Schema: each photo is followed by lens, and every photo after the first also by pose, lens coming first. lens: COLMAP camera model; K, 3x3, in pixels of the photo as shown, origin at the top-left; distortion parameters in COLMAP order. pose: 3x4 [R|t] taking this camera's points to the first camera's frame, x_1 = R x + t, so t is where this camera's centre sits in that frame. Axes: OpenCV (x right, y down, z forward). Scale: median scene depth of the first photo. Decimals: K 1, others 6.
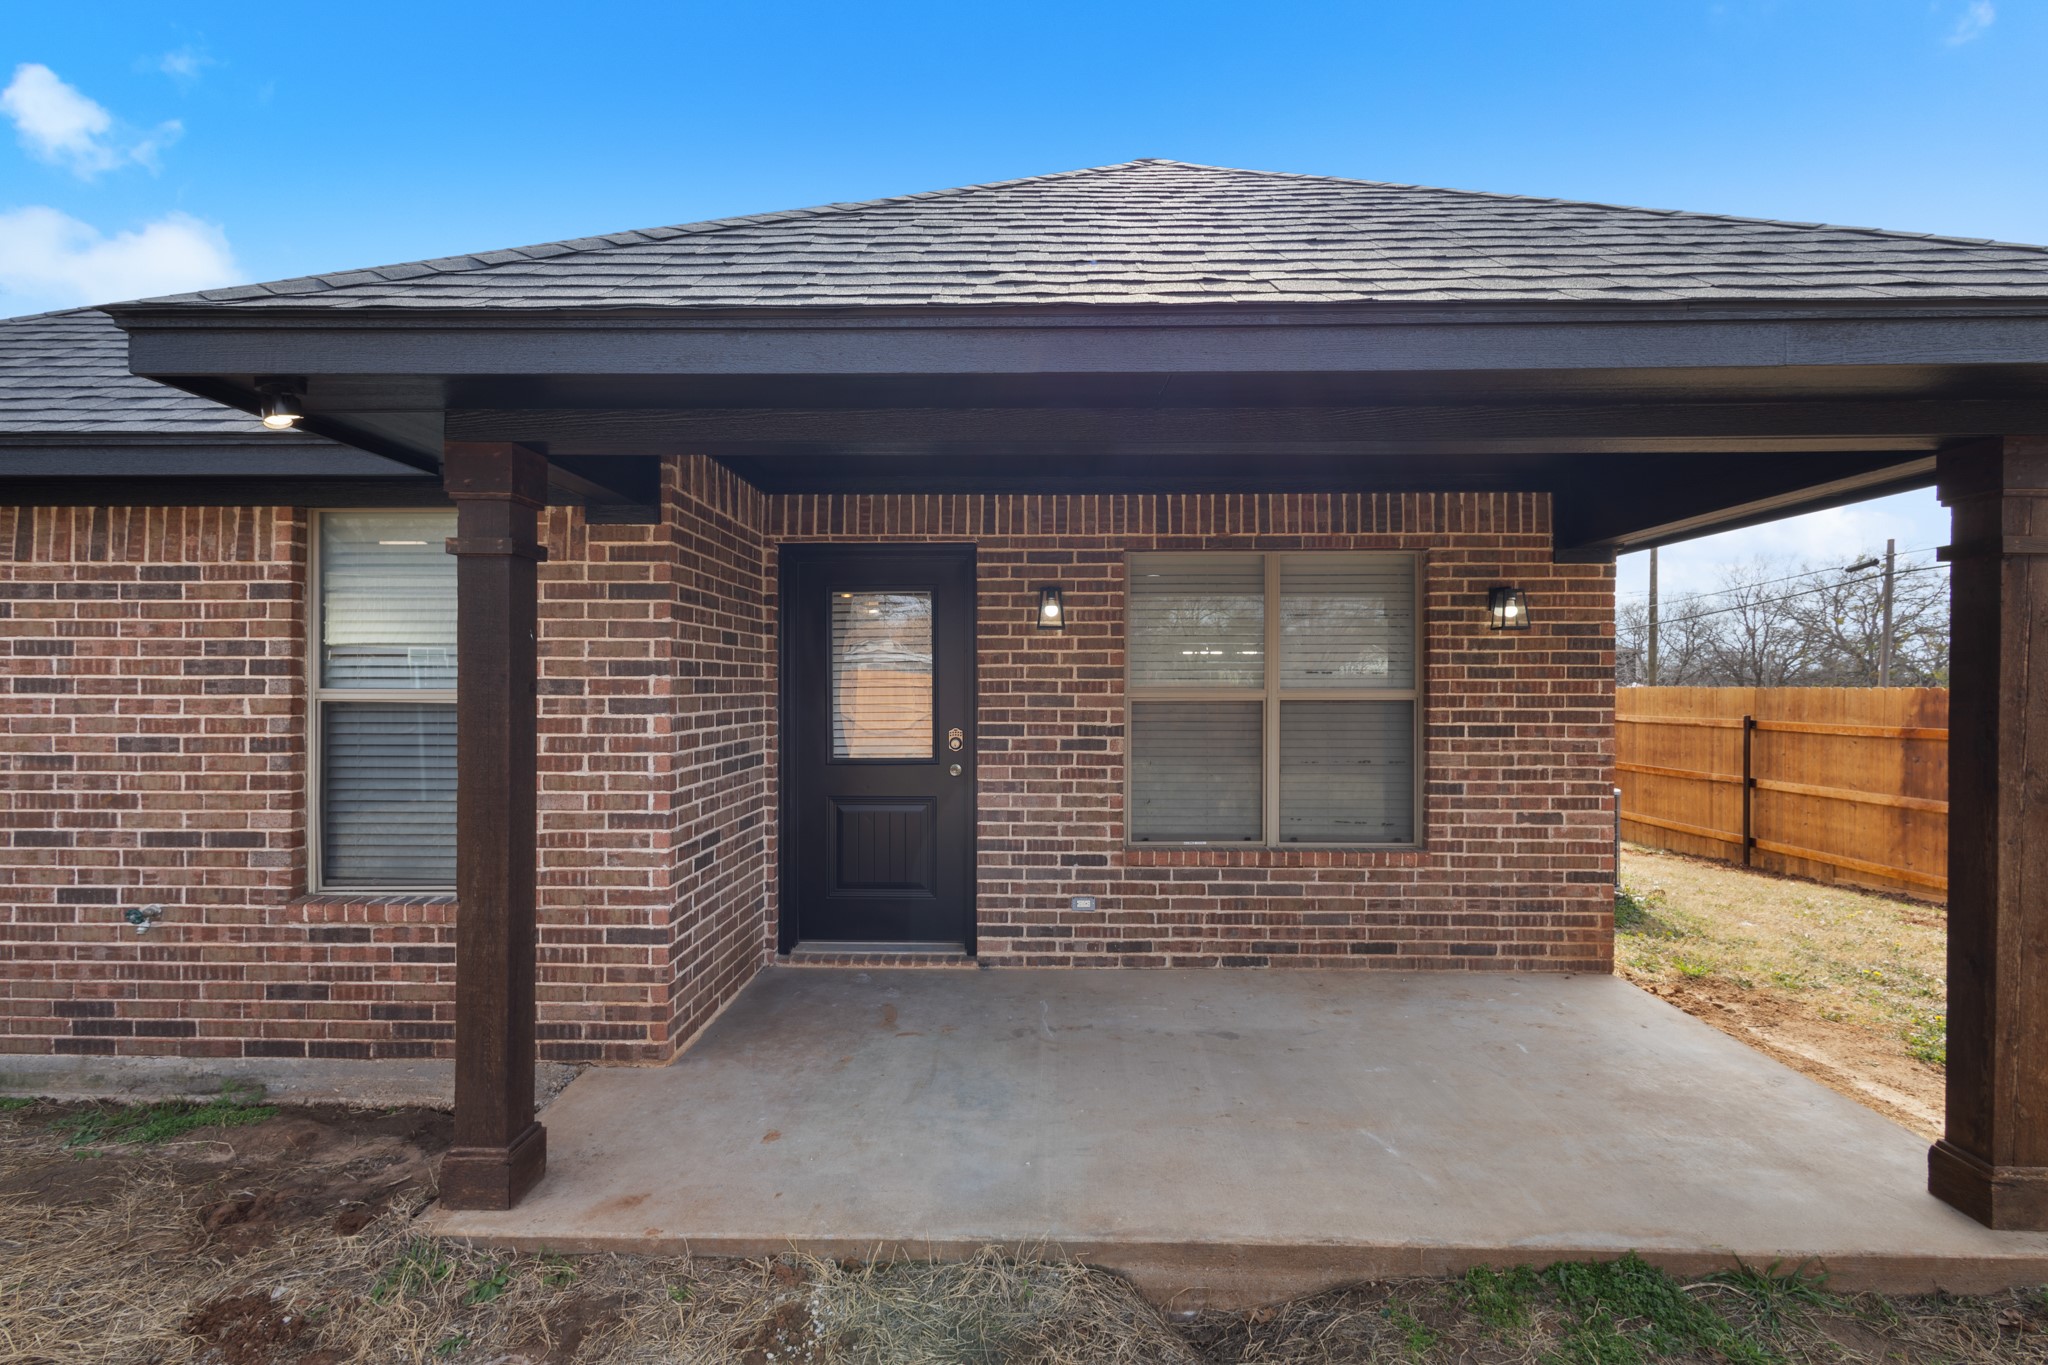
lens RADIAL K [[951.1, 0, 1017.2], [0, 951.1, 685.3], [0, 0, 1]] dist [0.004701, 0.001082]
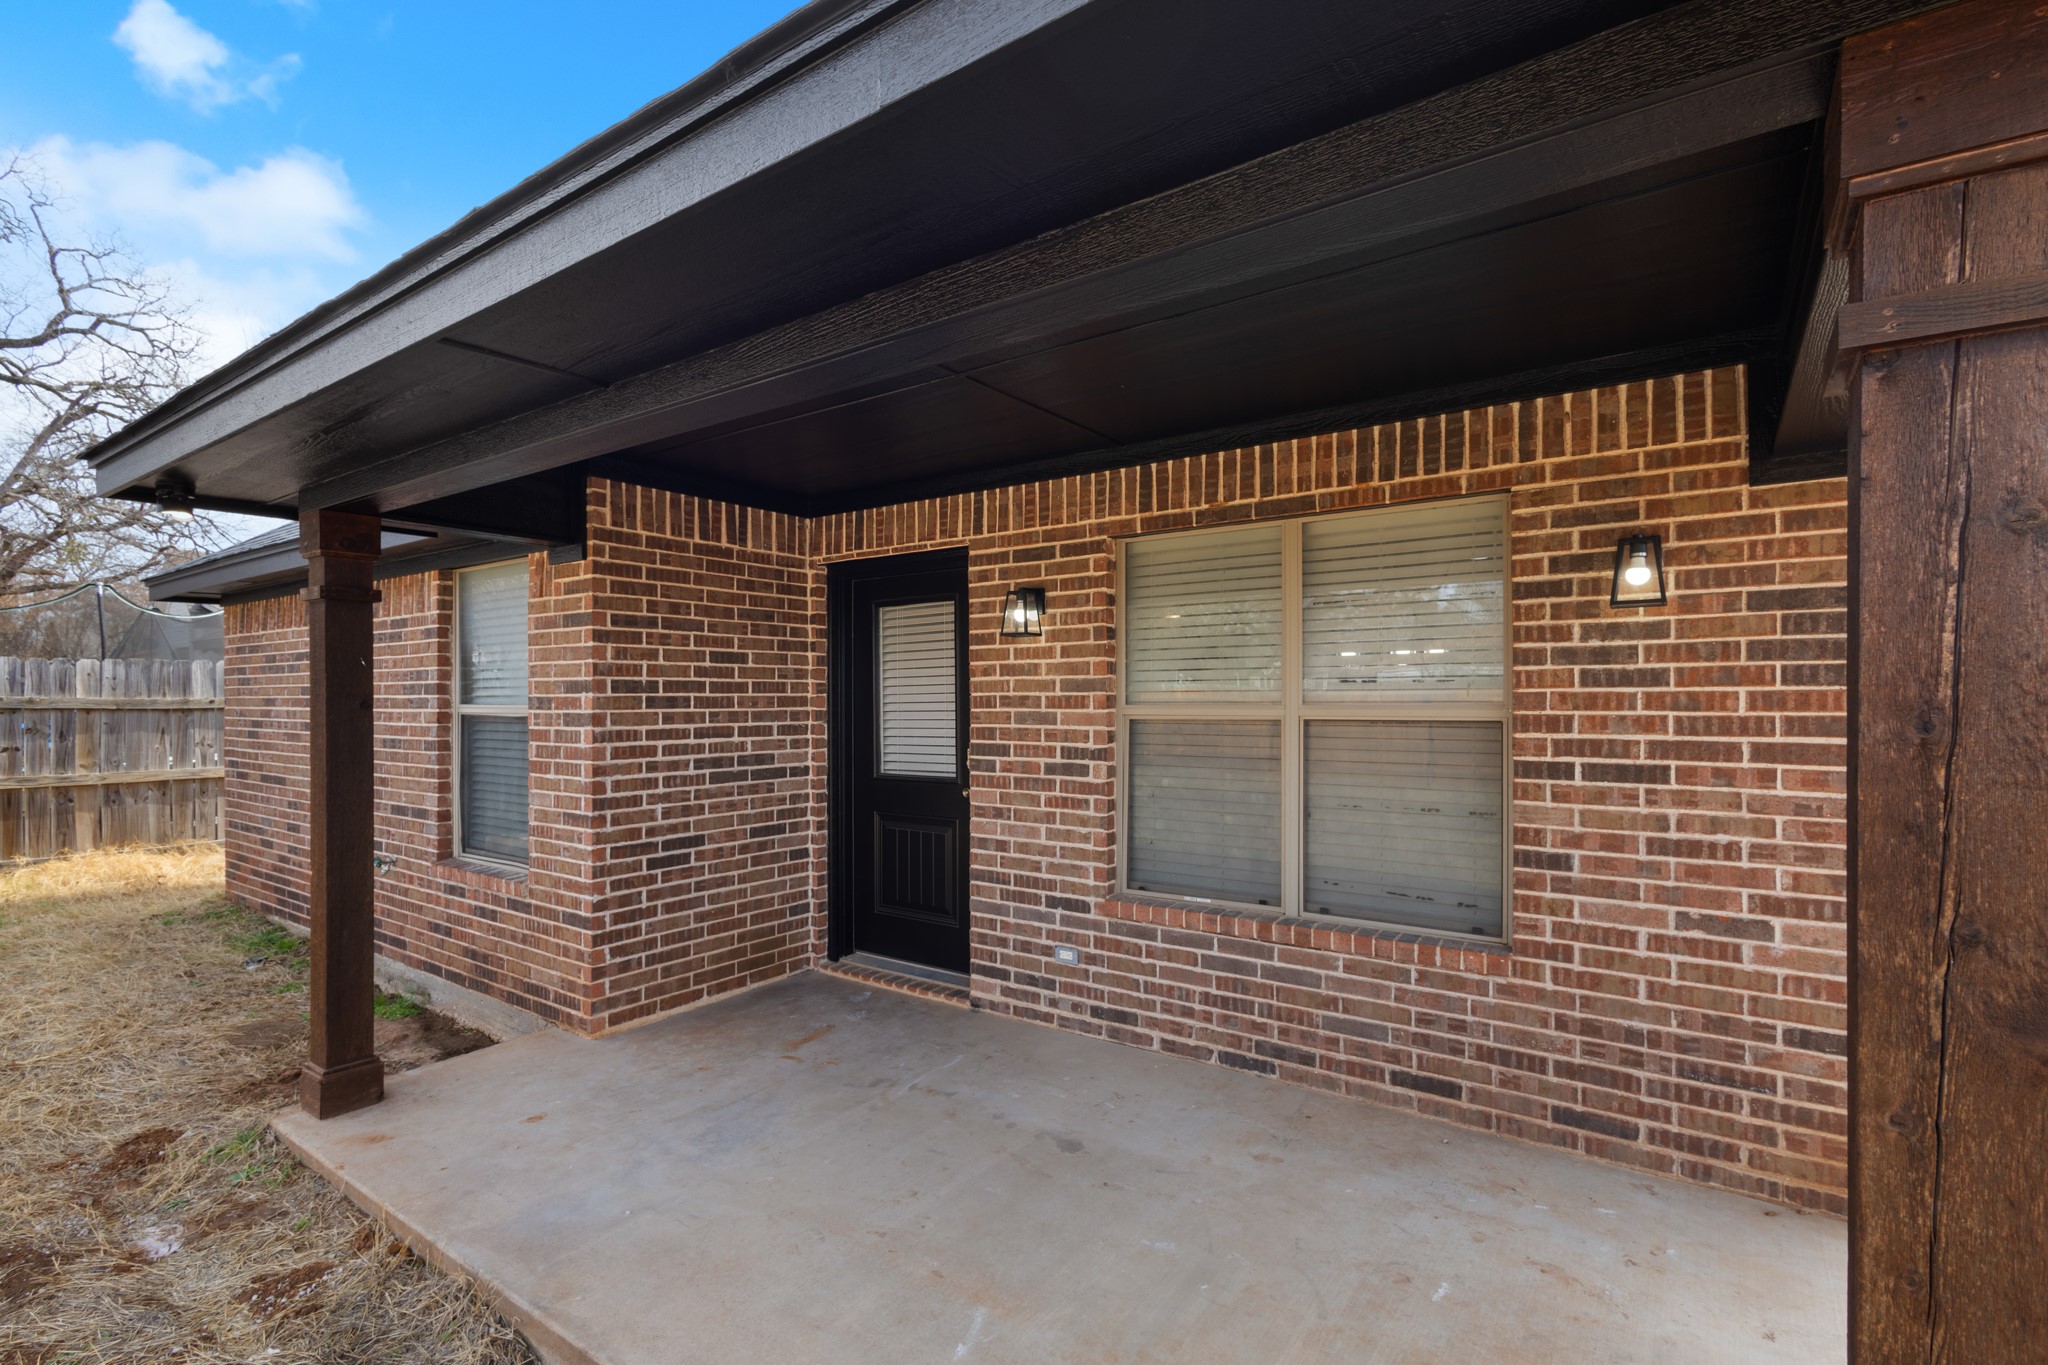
lens RADIAL K [[952.3, 0, 1016.5], [0, 952.3, 697.2], [0, 0, 1]] dist [0.007275, 0.000130]
pose [[0.821810, -0.004410, -0.569744, 0.523556], [0.003608, 0.999990, -0.002536, -0.000520], [0.569750, 0.000028, 0.821818, 0.269804]]
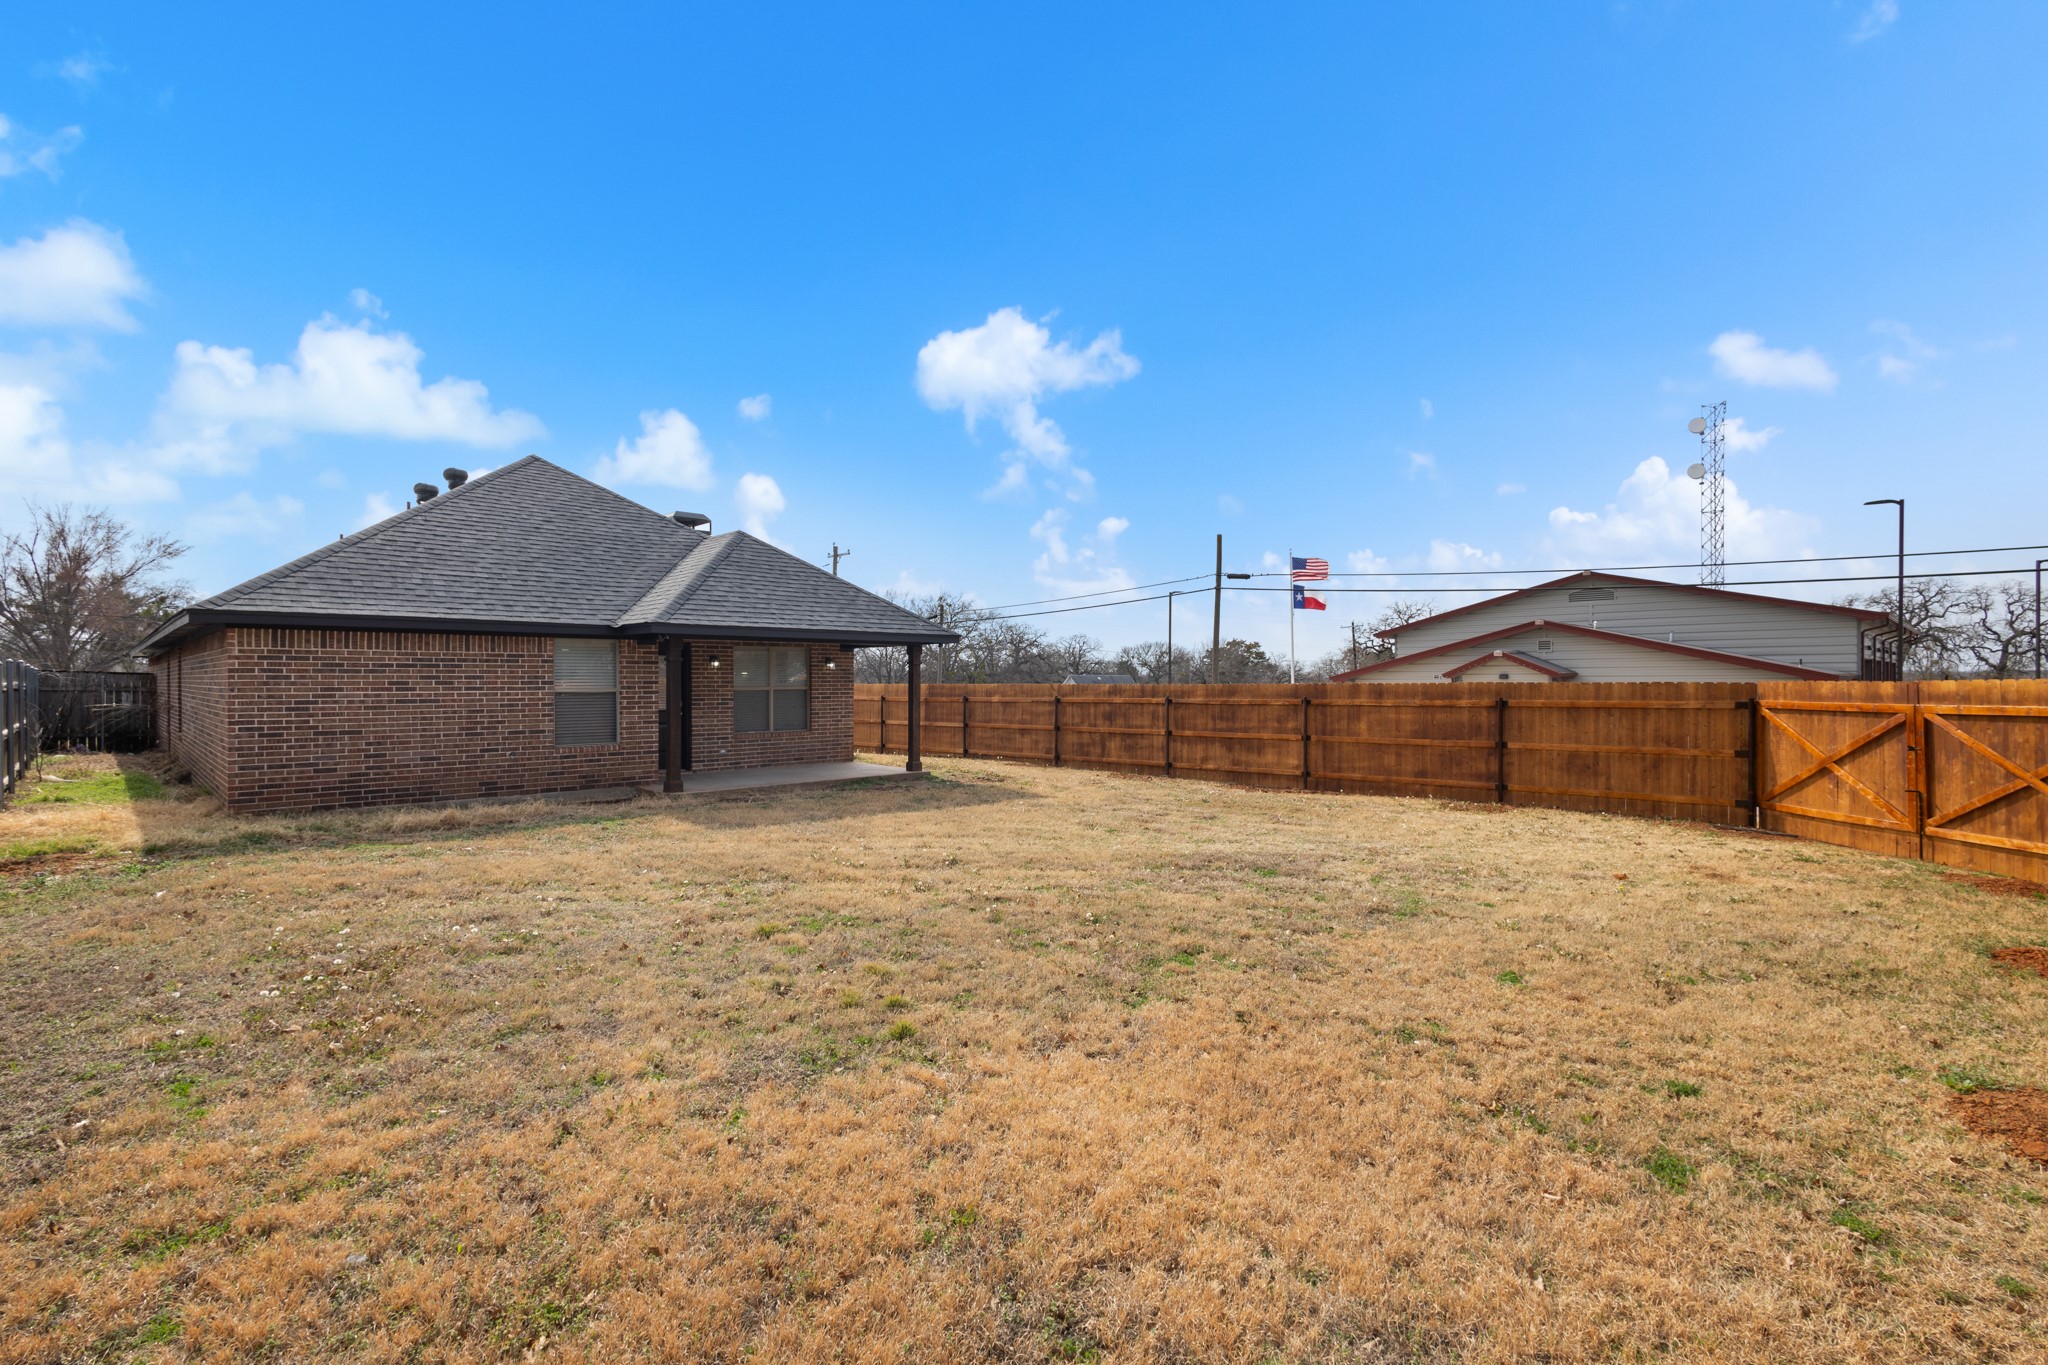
lens RADIAL K [[951.1, 0, 1017.2], [0, 951.1, 685.3], [0, 0, 1]] dist [0.004701, 0.001082]
pose [[0.701576, -0.007325, 0.712557, -1.585430], [0.003045, 0.999969, 0.007281, -0.022861], [-0.712588, -0.002939, 0.701577, -2.080797]]
